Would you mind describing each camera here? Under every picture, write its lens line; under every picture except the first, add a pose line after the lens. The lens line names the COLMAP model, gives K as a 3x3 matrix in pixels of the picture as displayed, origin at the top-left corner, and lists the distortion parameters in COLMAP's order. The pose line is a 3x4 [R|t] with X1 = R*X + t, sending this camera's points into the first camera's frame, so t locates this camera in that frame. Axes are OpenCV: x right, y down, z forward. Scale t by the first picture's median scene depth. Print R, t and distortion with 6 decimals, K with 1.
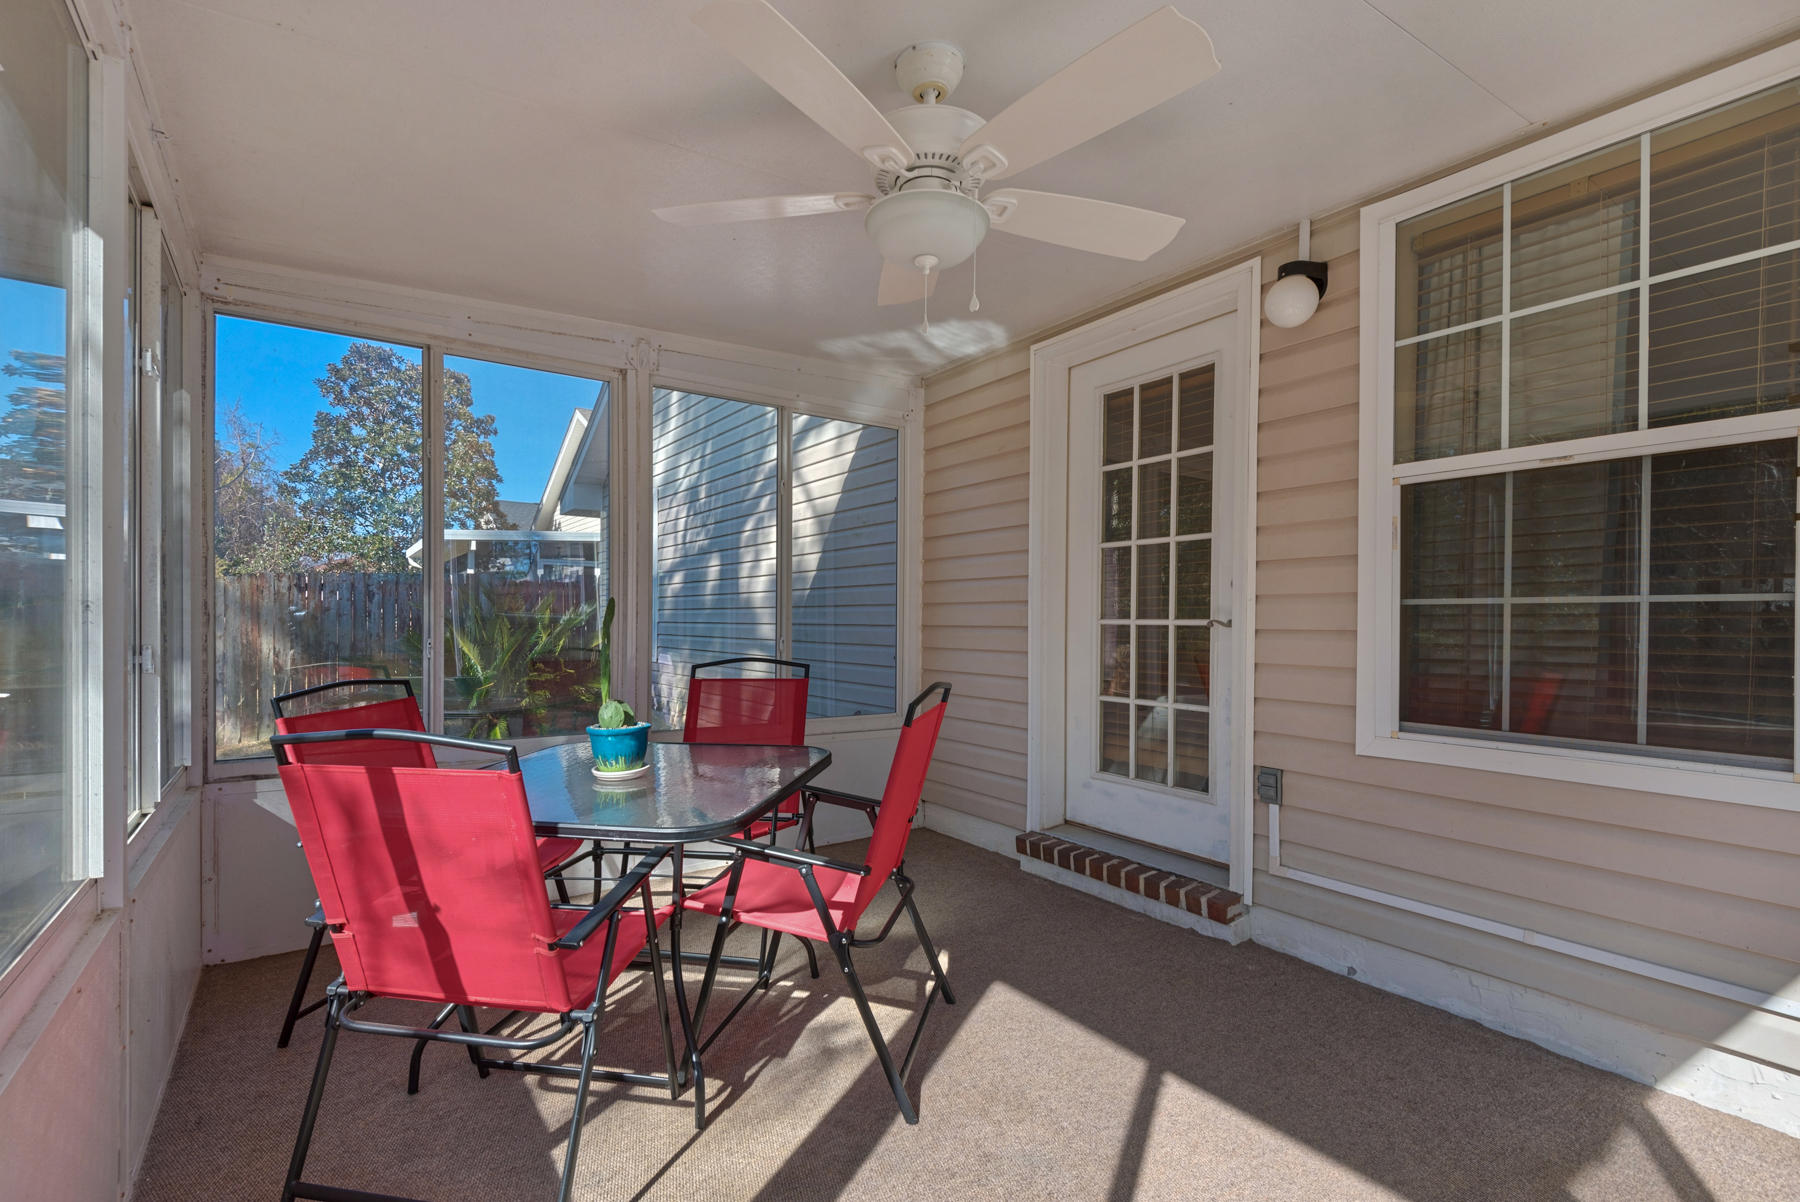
lens RADIAL K [[824.6, 0, 895.4], [0, 824.6, 625.9], [0, 0, 1]] dist [0.004542, -0.000131]
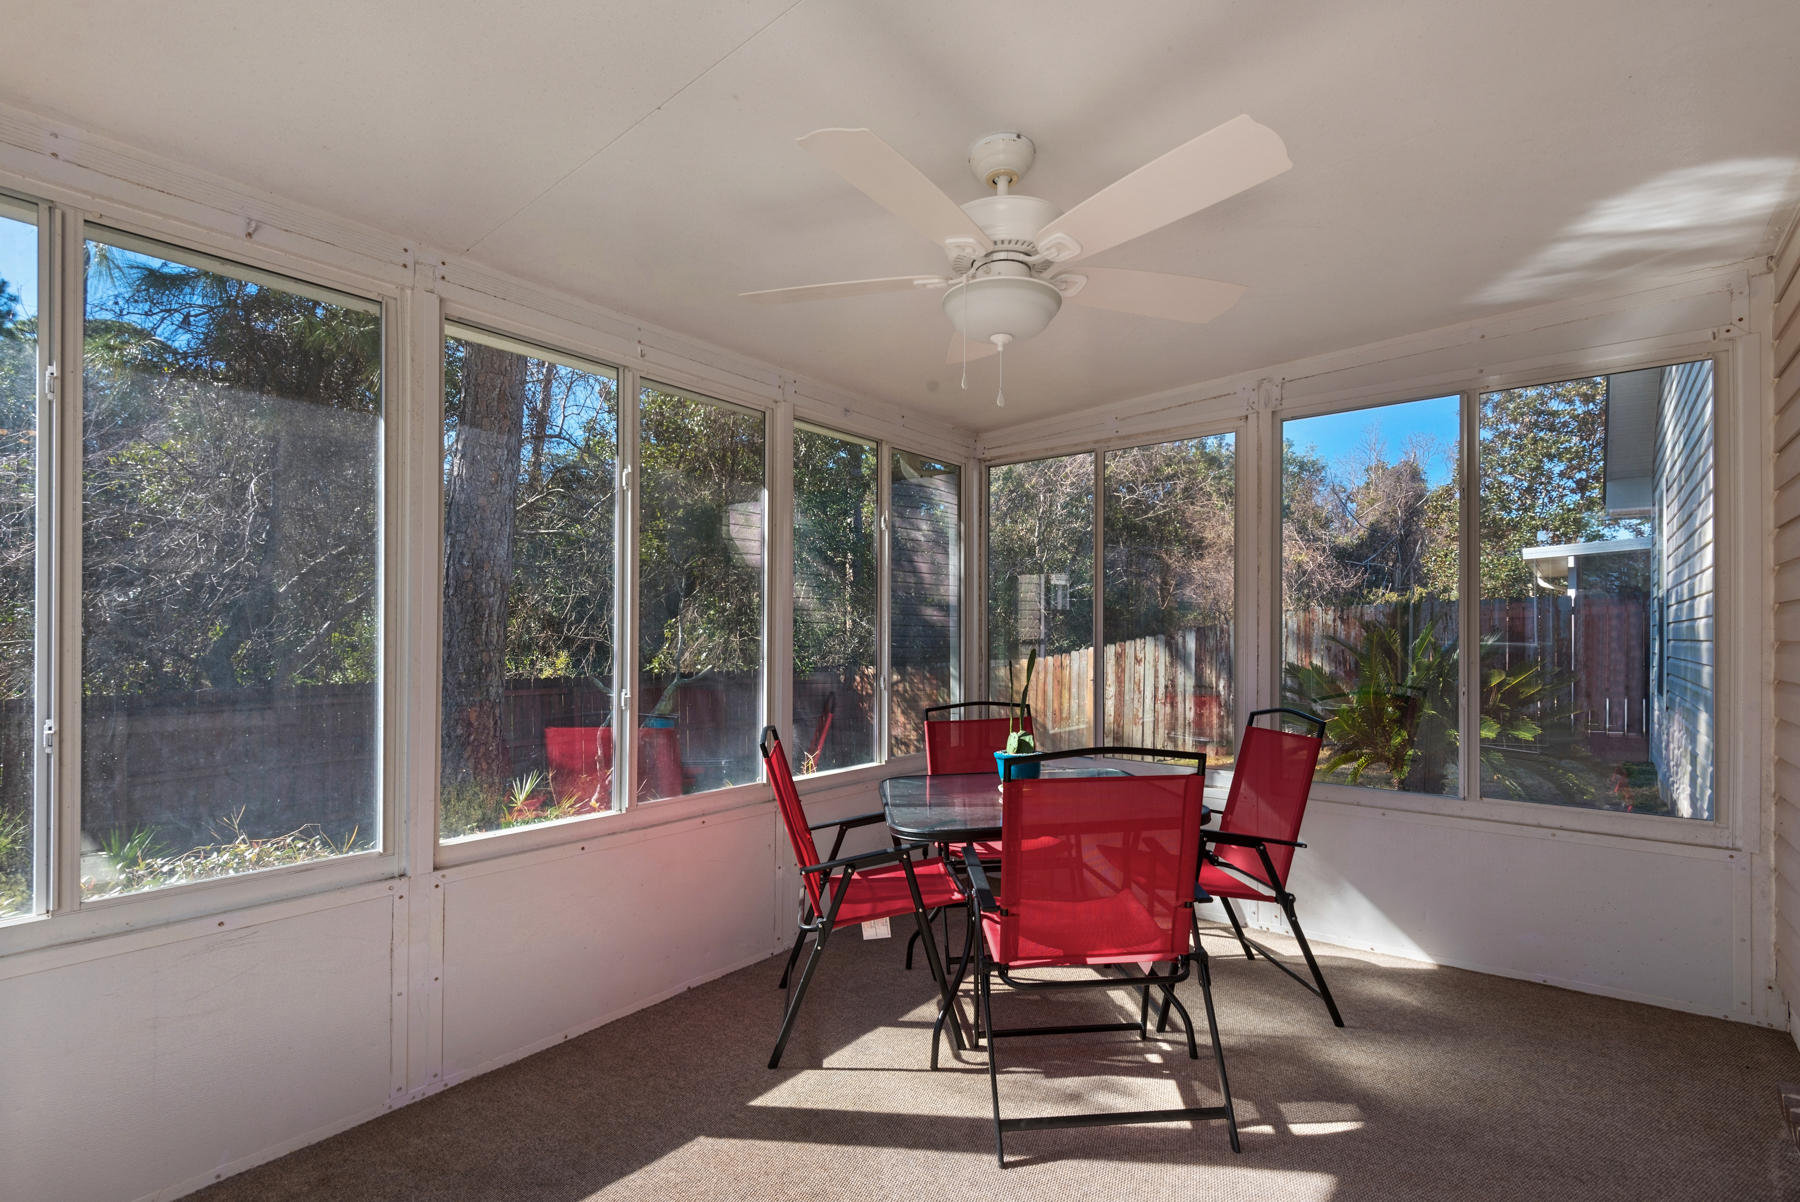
lens RADIAL K [[846.0, 0, 899.1], [0, 846.0, 633.8], [0, 0, 1]] dist [-0.003165, -0.000705]
pose [[0.271662, -0.008802, -0.962352, 0.517281], [-0.006178, 0.999922, -0.010889, -0.027836], [0.962373, 0.008904, 0.271586, 0.294253]]
